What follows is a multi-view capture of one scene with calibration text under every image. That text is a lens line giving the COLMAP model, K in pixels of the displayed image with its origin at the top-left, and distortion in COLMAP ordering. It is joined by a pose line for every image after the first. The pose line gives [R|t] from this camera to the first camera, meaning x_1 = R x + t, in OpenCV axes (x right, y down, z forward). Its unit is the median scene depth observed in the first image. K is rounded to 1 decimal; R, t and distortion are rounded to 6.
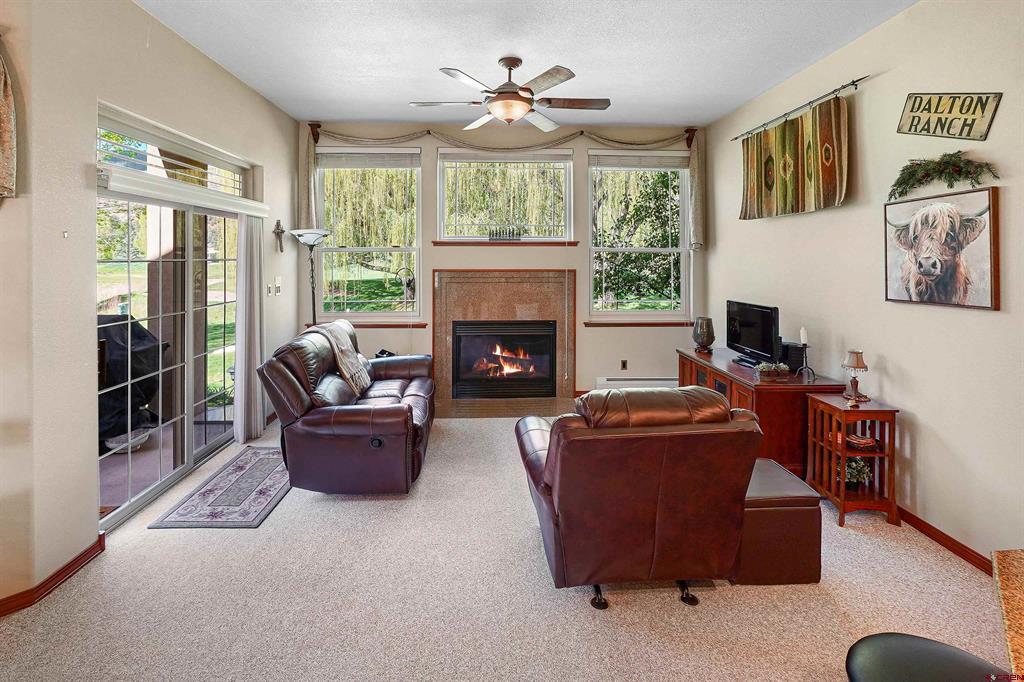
lens RADIAL K [[457.1, 0, 510.9], [0, 457.1, 257.8], [0, 0, 1]] dist [-0.013302, 0.002668]
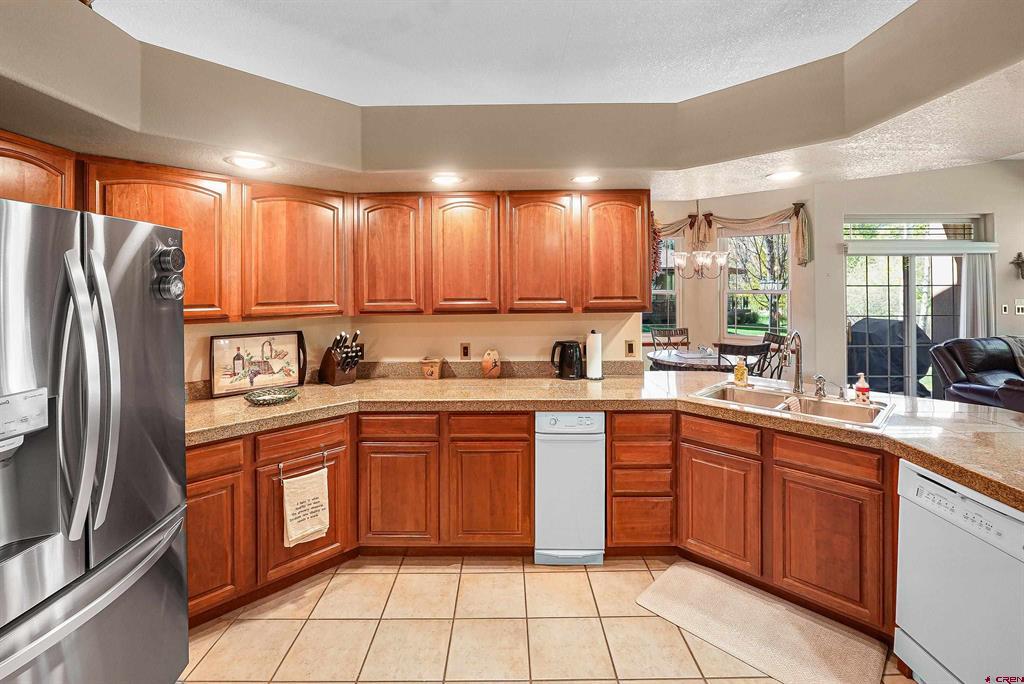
lens RADIAL K [[459.4, 0, 501.4], [0, 459.4, 288.2], [0, 0, 1]] dist [-0.021920, 0.006185]
pose [[-0.060969, 0.000828, -0.998139, 0.769056], [0.003762, 0.999993, 0.000599, 0.005560], [0.998133, -0.003719, -0.060971, -0.299138]]
